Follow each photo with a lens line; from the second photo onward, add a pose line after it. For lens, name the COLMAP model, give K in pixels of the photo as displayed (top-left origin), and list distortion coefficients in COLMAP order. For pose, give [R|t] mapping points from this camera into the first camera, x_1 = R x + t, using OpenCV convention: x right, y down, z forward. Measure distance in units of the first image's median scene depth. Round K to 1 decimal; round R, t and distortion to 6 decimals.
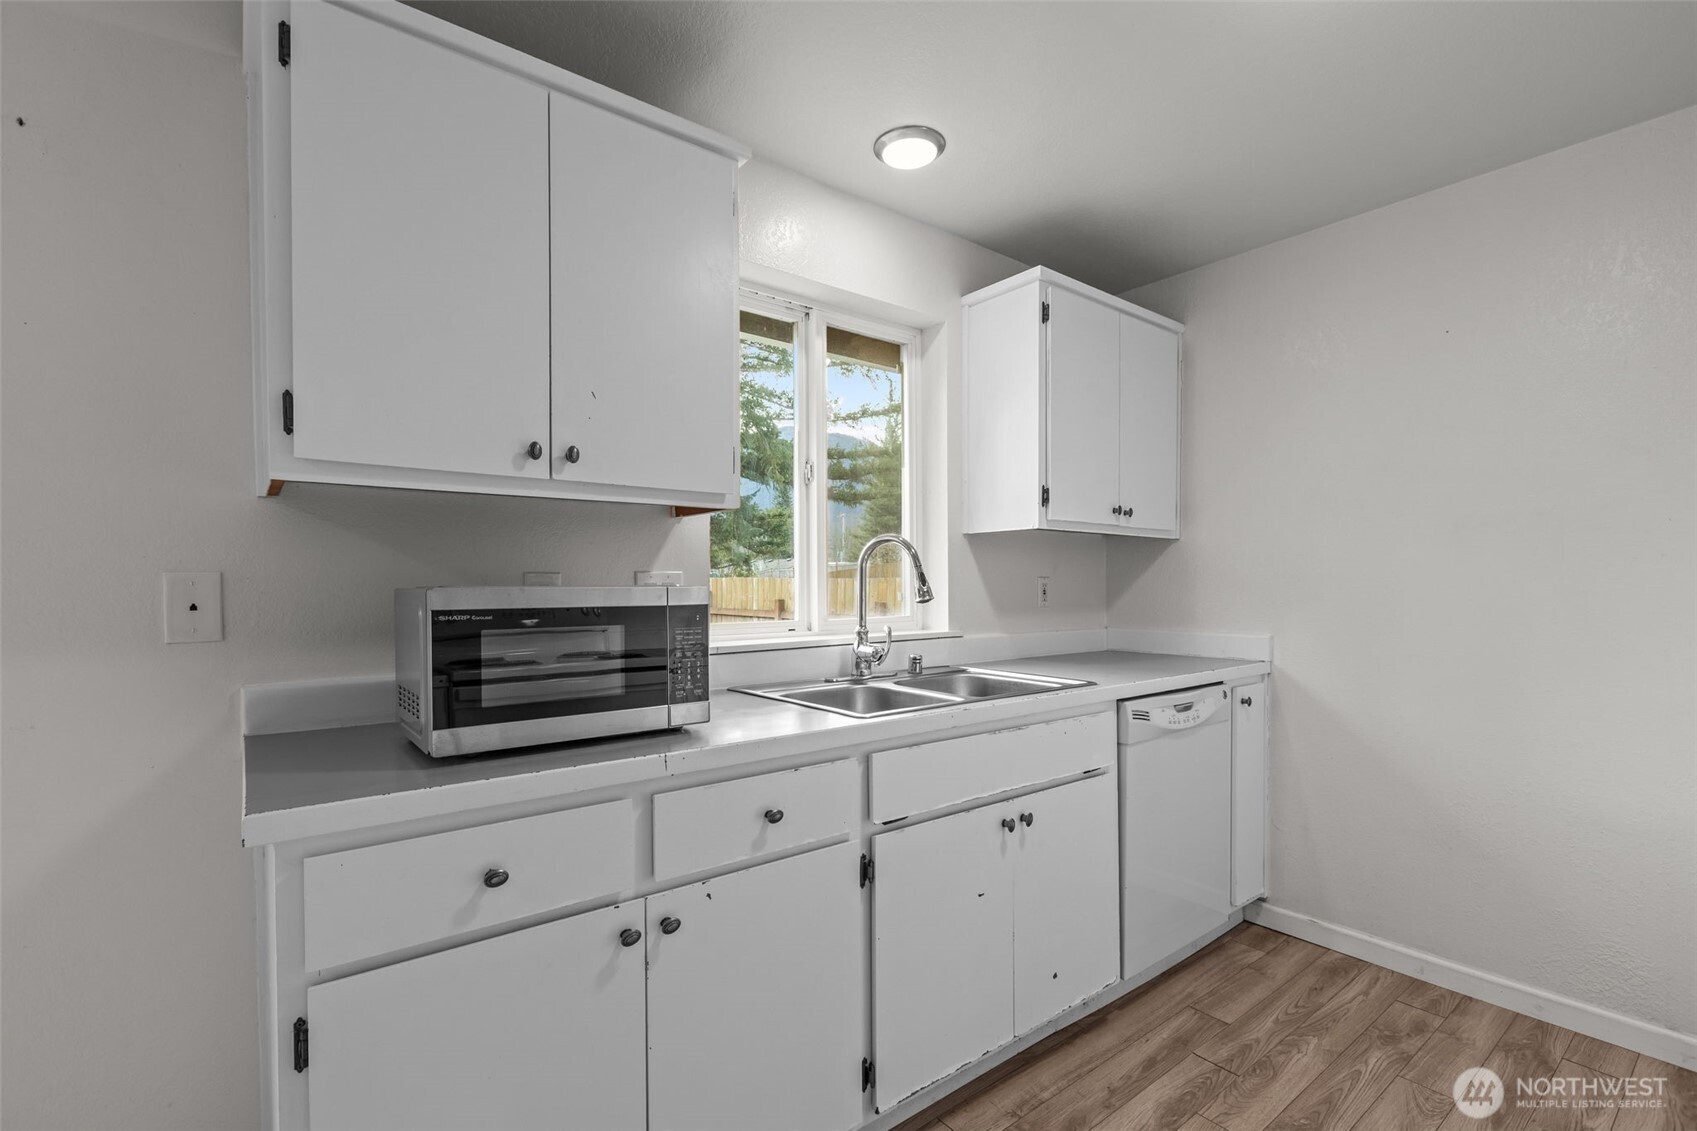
lens RADIAL K [[715.4, 0, 760.5], [0, 715.4, 625.8], [0, 0, 1]] dist [-0.003446, -0.000273]
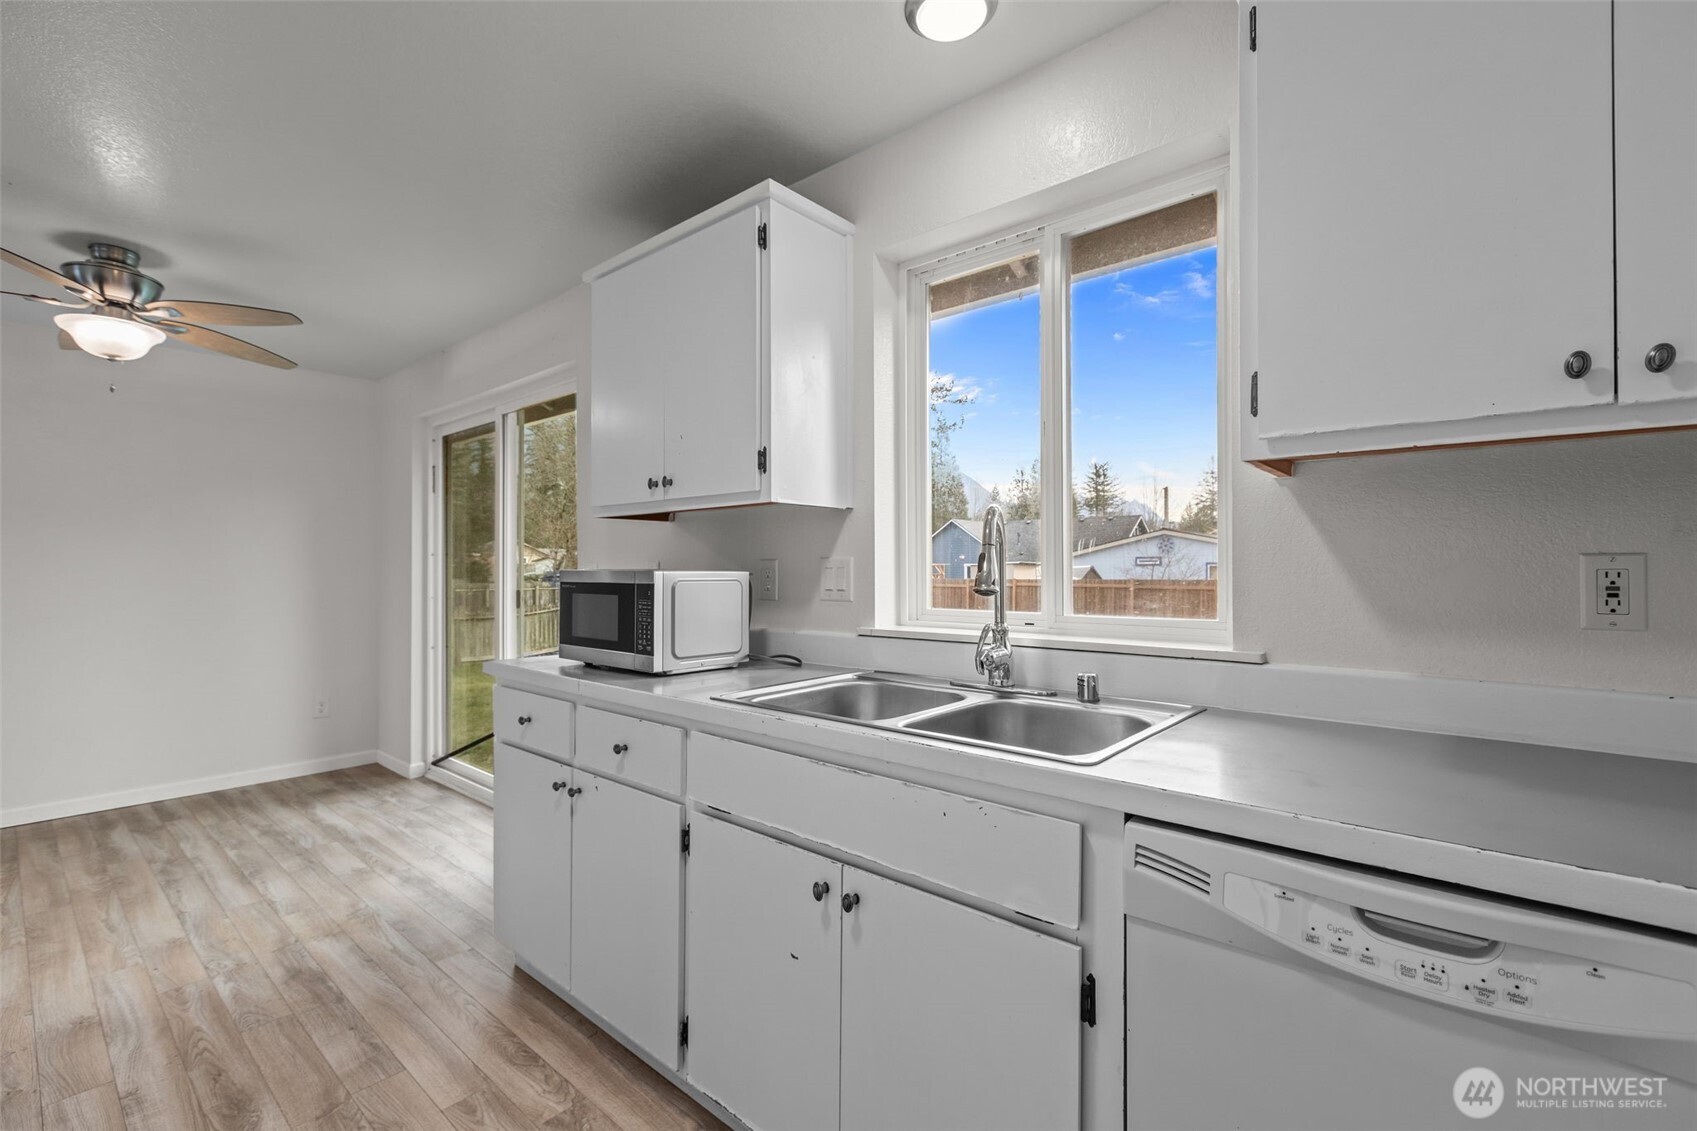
lens RADIAL K [[754.9, 0, 831.4], [0, 754.9, 566.8], [0, 0, 1]] dist [-0.000962, -0.001330]
pose [[0.237298, 0.005643, -0.971421, 0.252101], [-0.053484, 0.998542, -0.007265, -0.012712], [0.969964, 0.053679, 0.237254, 0.181248]]
